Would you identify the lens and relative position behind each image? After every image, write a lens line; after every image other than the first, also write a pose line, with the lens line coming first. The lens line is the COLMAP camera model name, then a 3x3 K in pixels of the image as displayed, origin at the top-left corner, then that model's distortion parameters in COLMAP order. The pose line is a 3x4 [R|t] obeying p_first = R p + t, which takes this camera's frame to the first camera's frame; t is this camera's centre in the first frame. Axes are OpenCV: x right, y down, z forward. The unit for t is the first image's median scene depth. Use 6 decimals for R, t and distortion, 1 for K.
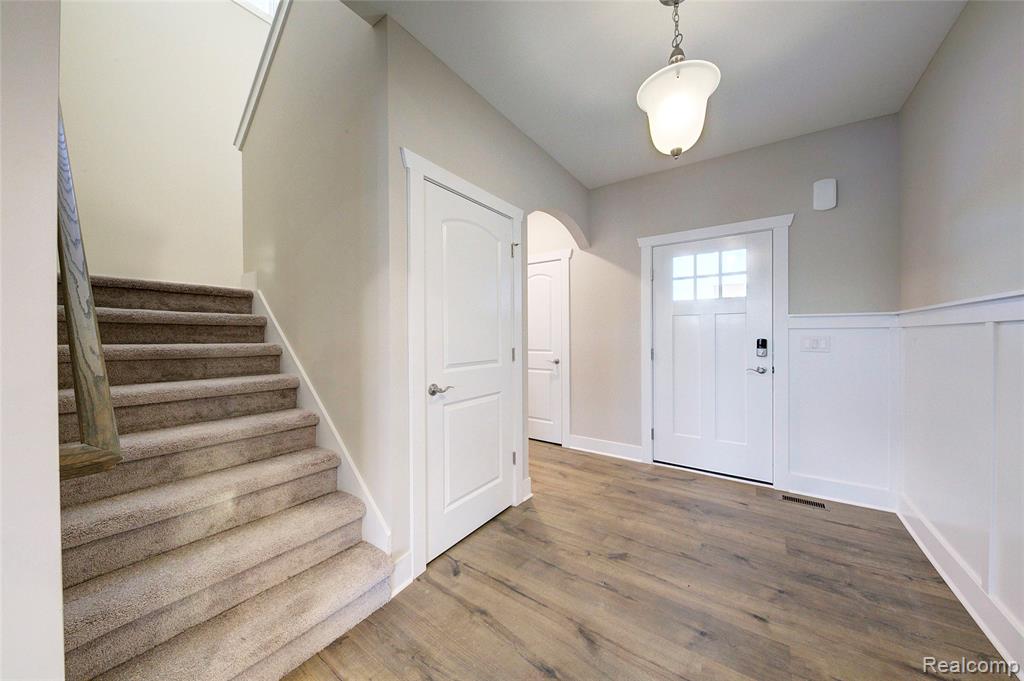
lens RADIAL K [[354.1, 0, 508.0], [0, 354.1, 336.2], [0, 0, 1]] dist [-0.001600, -0.000795]
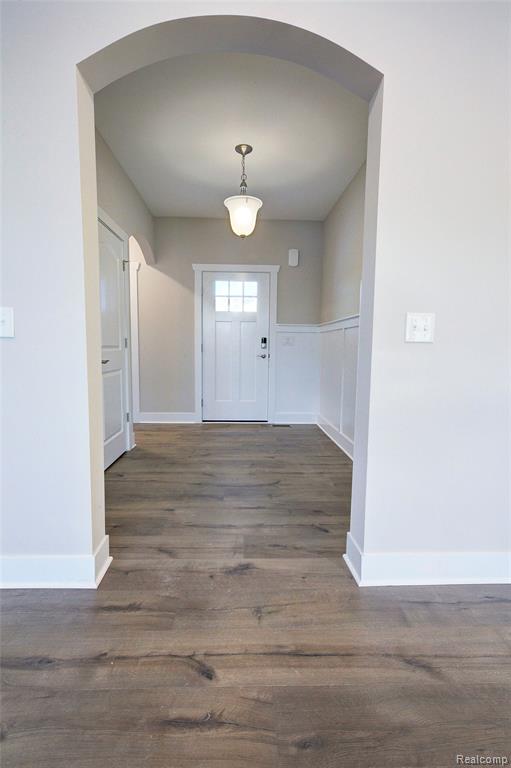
lens RADIAL K [[402.2, 0, 253.9], [0, 402.2, 385.8], [0, 0, 1]] dist [0.004629, 0.000165]
pose [[0.790049, -0.045000, 0.611390, -0.516573], [-0.011911, 0.995987, 0.088699, 0.068661], [-0.612928, -0.077359, 0.786343, -0.510650]]
